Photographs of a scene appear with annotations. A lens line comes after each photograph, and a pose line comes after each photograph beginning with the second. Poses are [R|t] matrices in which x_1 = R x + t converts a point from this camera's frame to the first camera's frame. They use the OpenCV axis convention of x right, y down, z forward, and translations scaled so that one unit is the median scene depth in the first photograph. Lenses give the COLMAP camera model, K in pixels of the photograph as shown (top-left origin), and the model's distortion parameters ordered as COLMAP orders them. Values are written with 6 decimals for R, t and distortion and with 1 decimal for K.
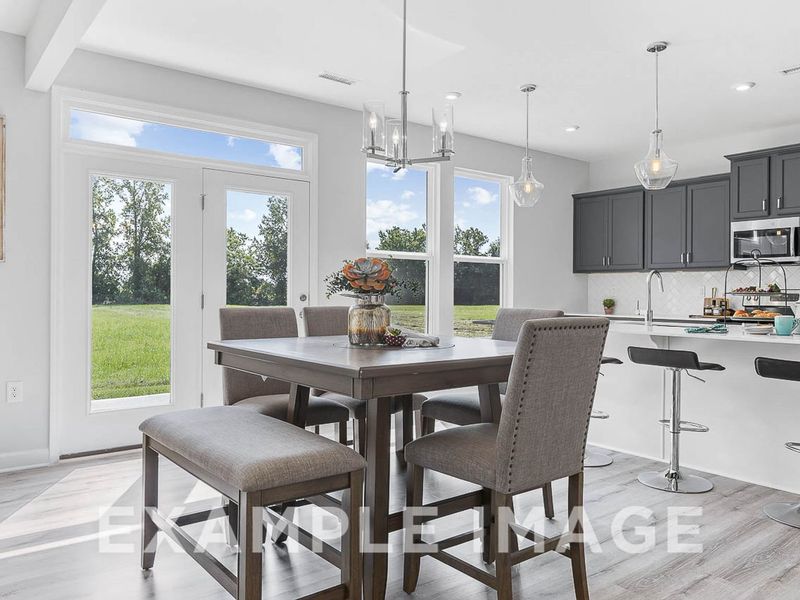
lens RADIAL K [[608.6, 0, 398.4], [0, 608.6, 292.9], [0, 0, 1]] dist [-0.001331, -0.024473]
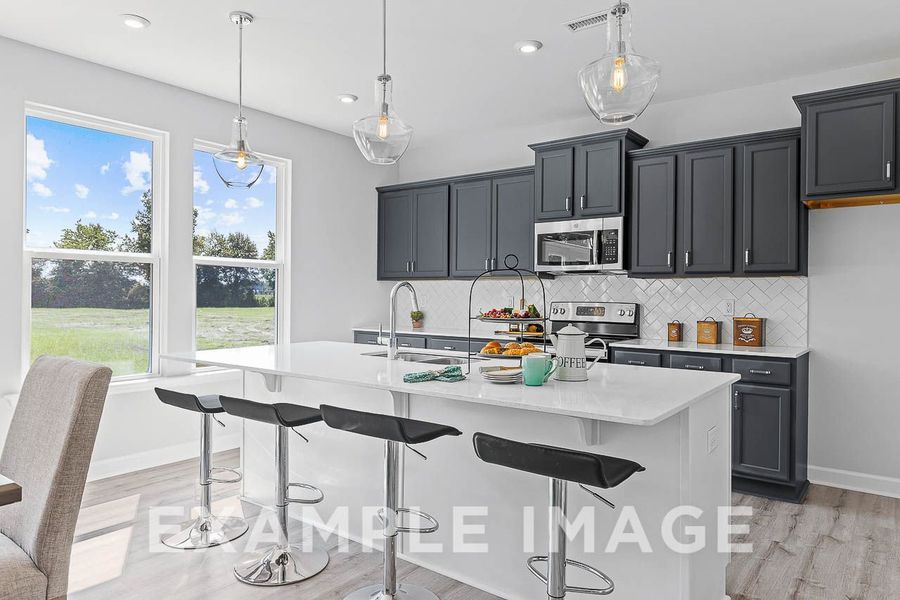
lens RADIAL K [[587.6, 0, 456.3], [0, 587.6, 291.9], [0, 0, 1]] dist [0.012053, 0.004095]
pose [[0.963208, 0.000388, 0.268758, 0.220490], [0.000758, 0.999991, -0.004161, -0.016498], [-0.268758, 0.004212, 0.963199, 0.234325]]
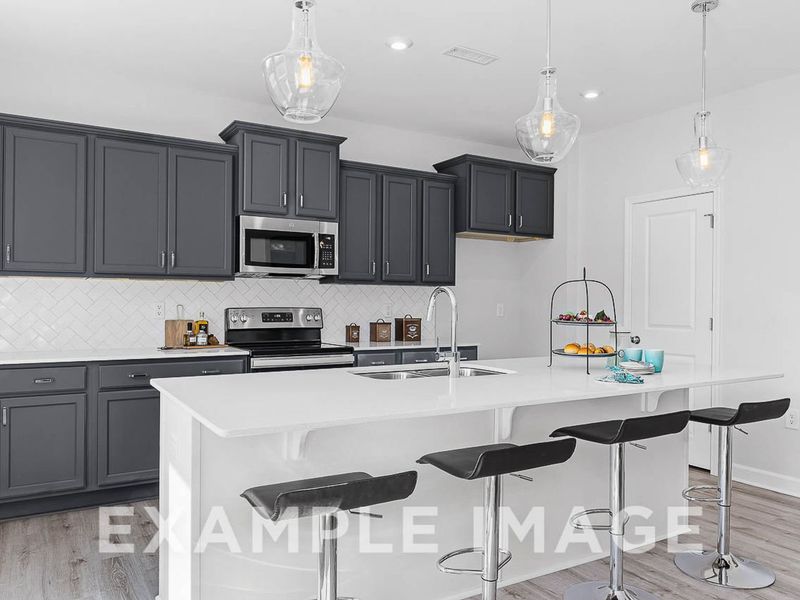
lens RADIAL K [[608.6, 0, 405.7], [0, 608.6, 313.6], [0, 0, 1]] dist [-0.001331, -0.024473]
pose [[0.127823, -0.025828, 0.991461, -0.148740], [-0.004558, 0.999635, 0.026629, -0.019490], [-0.991787, -0.007922, 0.127658, 0.717564]]
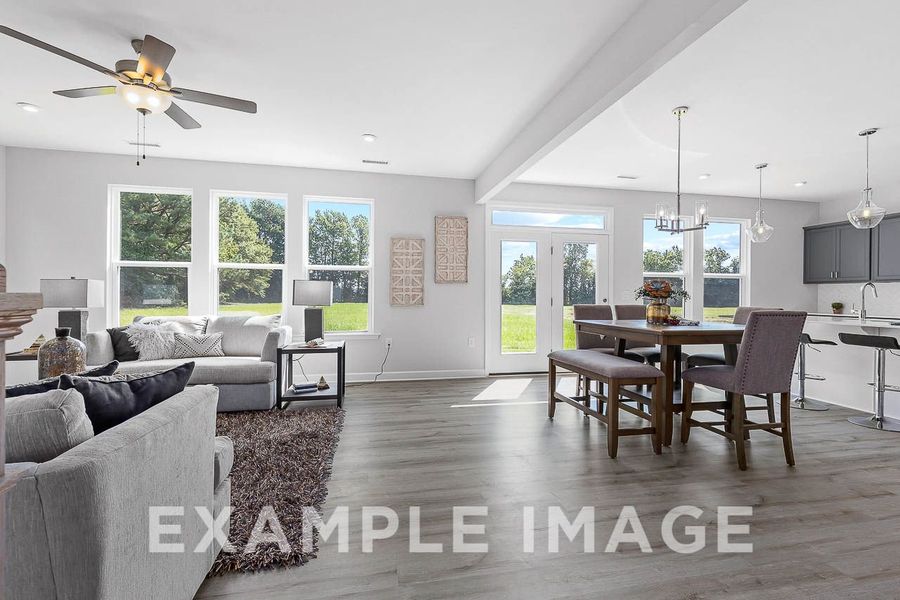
lens RADIAL K [[399.9, 0, 456.4], [0, 399.9, 296.7], [0, 0, 1]] dist [0.004728, 0.000196]
pose [[0.899493, 0.001489, -0.436933, -0.031746], [-0.002354, 0.999996, -0.001438, 0.000242], [0.436929, 0.002322, 0.899493, -0.215703]]
